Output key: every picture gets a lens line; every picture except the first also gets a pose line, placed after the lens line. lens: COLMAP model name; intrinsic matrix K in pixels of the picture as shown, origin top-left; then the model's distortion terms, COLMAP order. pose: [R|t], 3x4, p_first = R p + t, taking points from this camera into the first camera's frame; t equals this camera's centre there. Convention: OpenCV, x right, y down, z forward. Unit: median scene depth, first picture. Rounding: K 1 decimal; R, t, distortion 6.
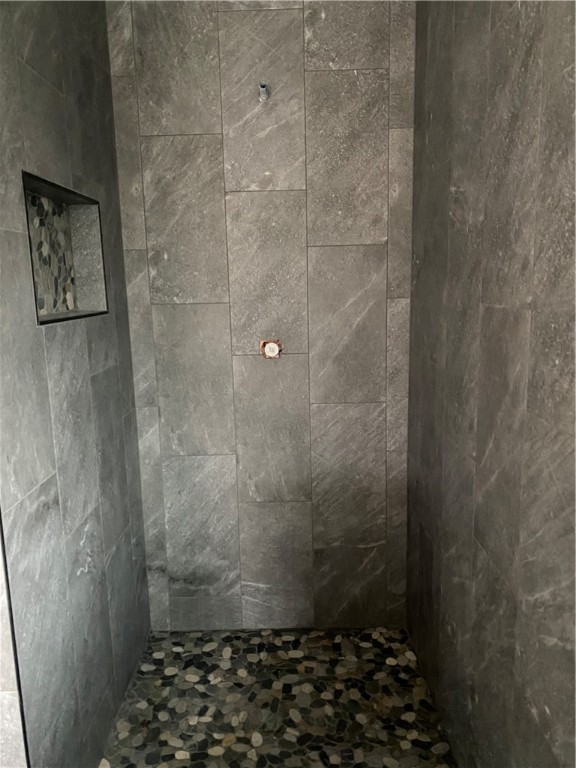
lens RADIAL K [[582.6, 0, 292.3], [0, 582.6, 388.8], [0, 0, 1]] dist [0.045051, -0.048022]
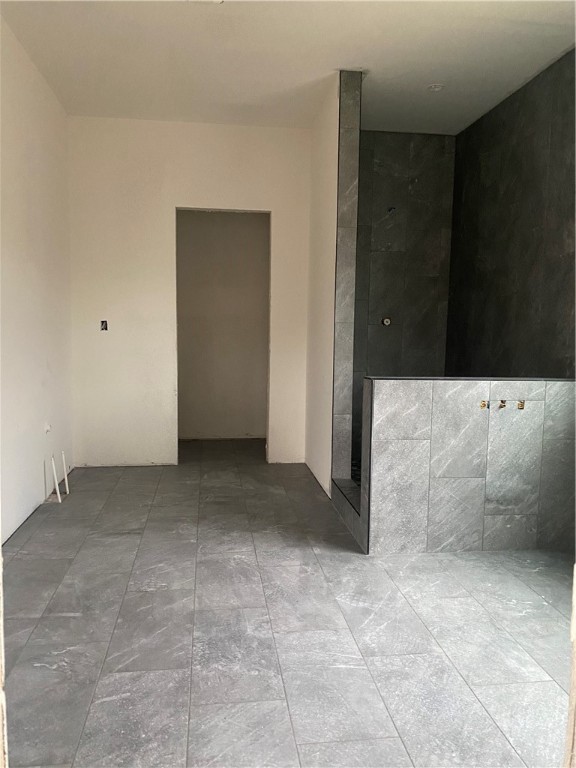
lens RADIAL K [[582.6, 0, 285.1], [0, 582.6, 381.5], [0, 0, 1]] dist [0.045051, -0.048022]
pose [[0.992067, 0.032785, 0.121358, -0.702220], [-0.022542, 0.996140, -0.084834, 0.366353], [-0.123671, 0.081425, 0.988977, -1.151510]]
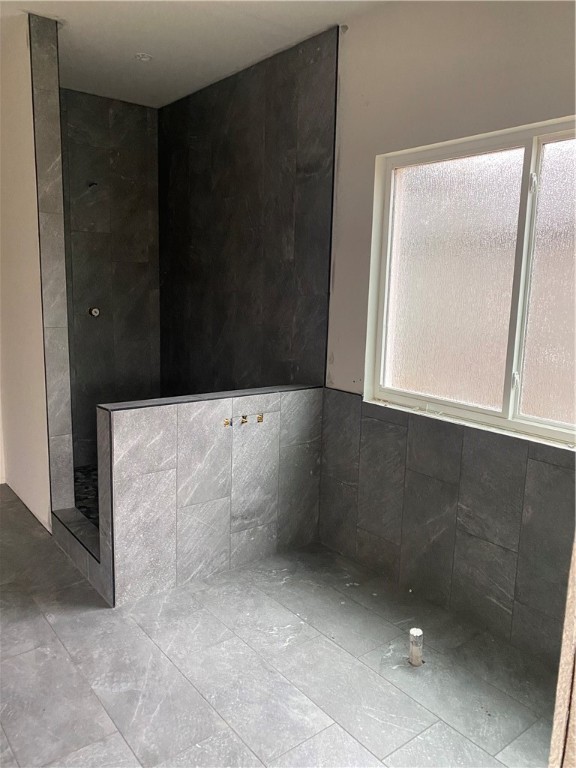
lens RADIAL K [[582.6, 0, 277.5], [0, 582.6, 379.9], [0, 0, 1]] dist [0.045051, -0.048022]
pose [[0.799656, -0.048094, 0.598529, -0.760698], [0.059329, 0.998238, 0.000947, 0.200946], [-0.597520, 0.034753, 0.801101, -0.966004]]
